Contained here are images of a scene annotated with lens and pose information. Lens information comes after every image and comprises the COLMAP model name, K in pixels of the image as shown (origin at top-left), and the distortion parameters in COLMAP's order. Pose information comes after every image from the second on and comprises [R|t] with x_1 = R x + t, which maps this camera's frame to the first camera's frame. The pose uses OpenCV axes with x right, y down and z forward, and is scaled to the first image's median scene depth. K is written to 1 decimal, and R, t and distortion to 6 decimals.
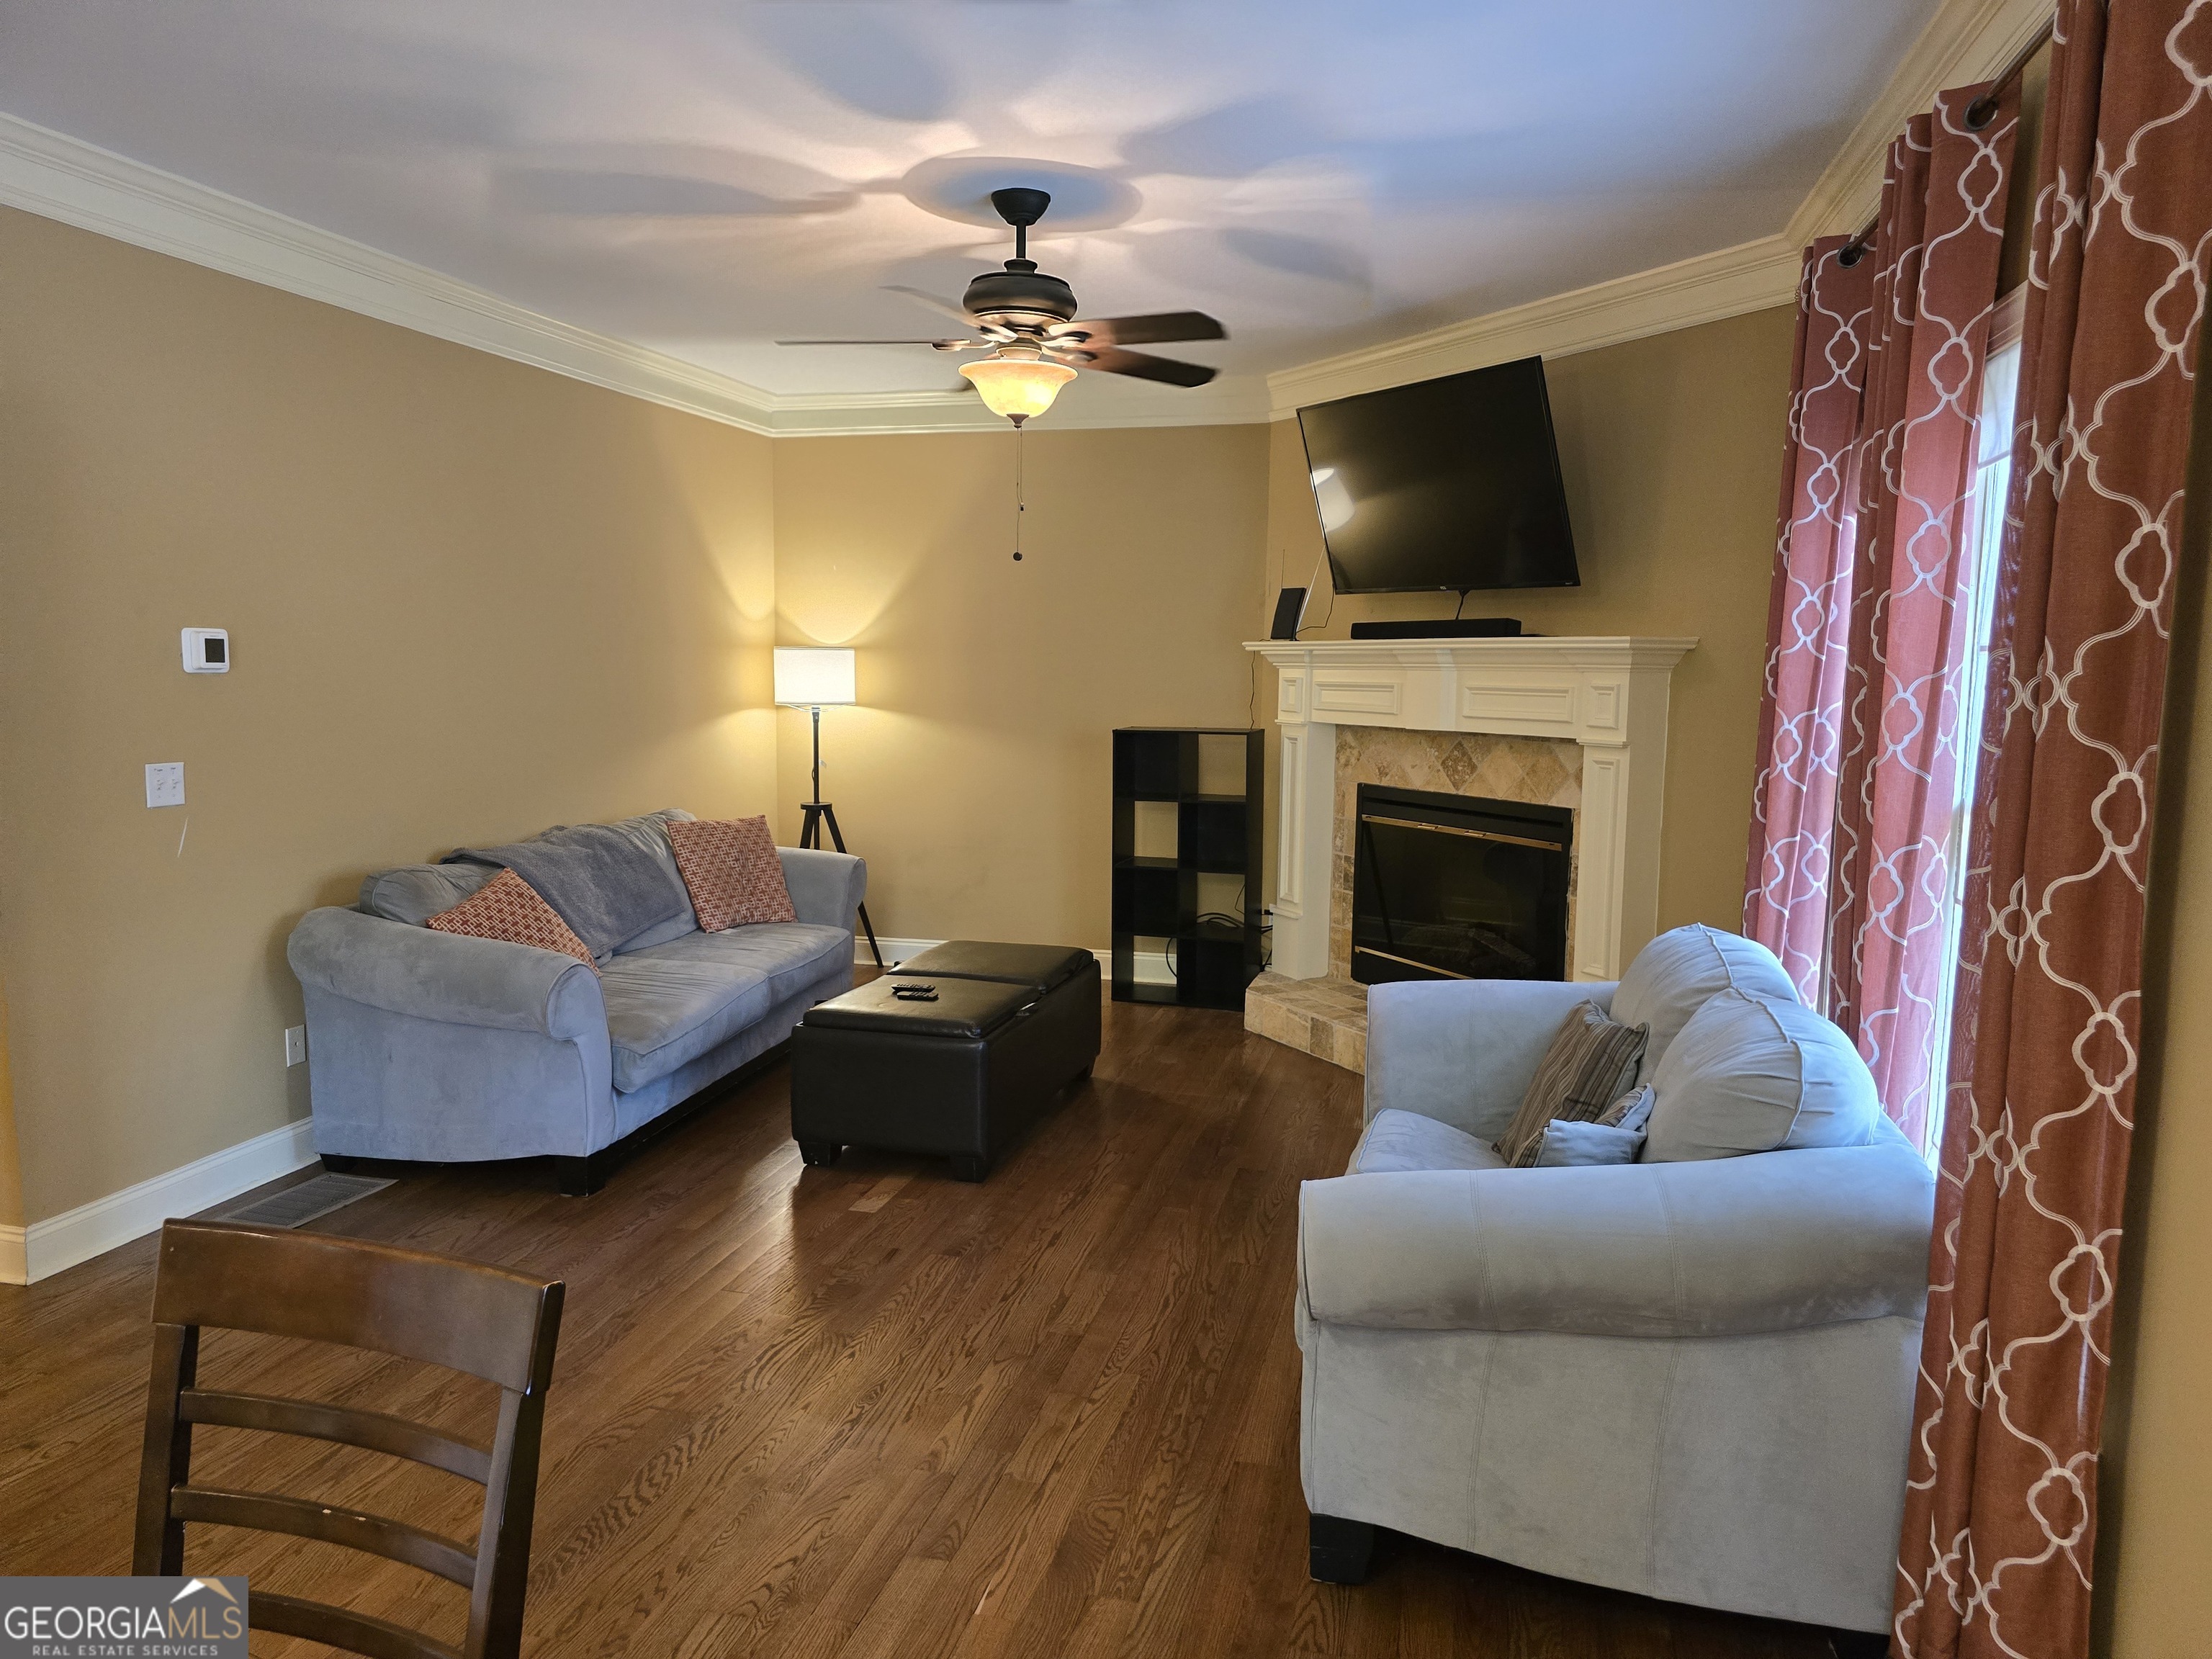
lens RADIAL K [[1489.2, 0, 1115.5], [0, 1489.2, 830.6], [0, 0, 1]] dist [0.025282, -0.025497]
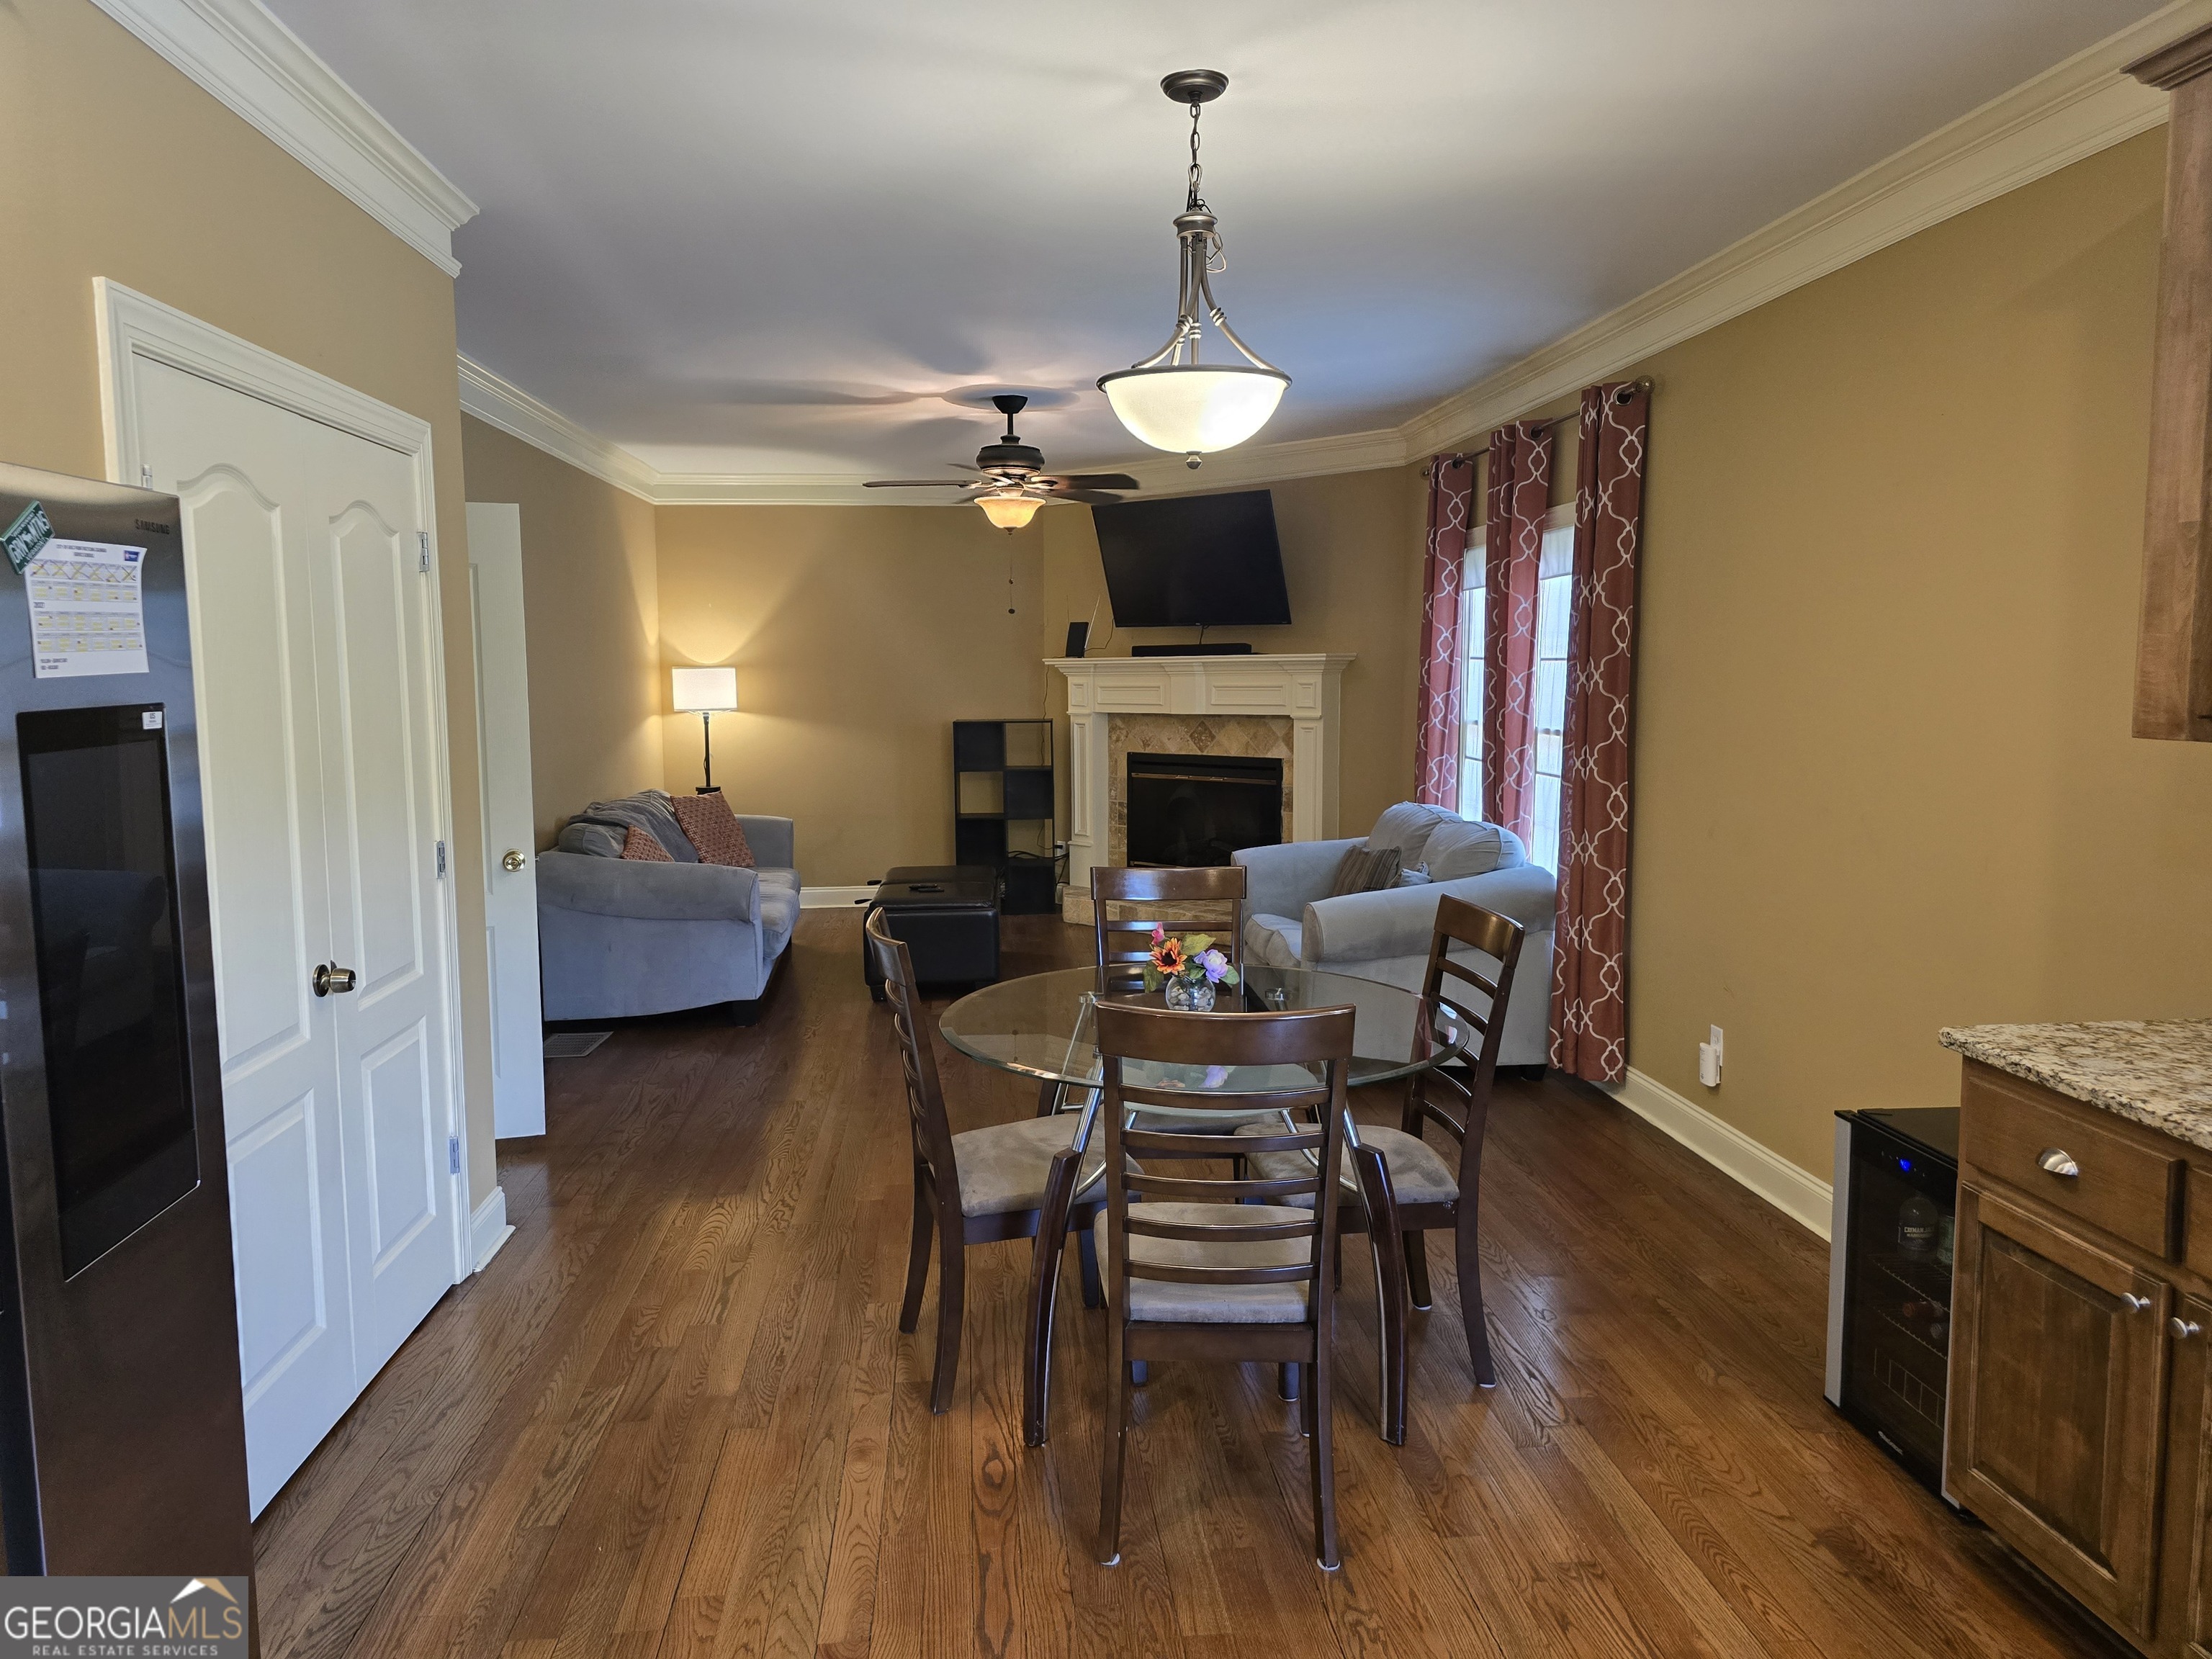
lens RADIAL K [[1489.2, 0, 1094.3], [0, 1489.2, 826.6], [0, 0, 1]] dist [0.025282, -0.025497]
pose [[0.944744, -0.051622, 0.323720, -0.444950], [0.054717, 0.998502, -0.000458, 0.052093], [-0.323211, 0.018146, 0.946153, -0.503839]]
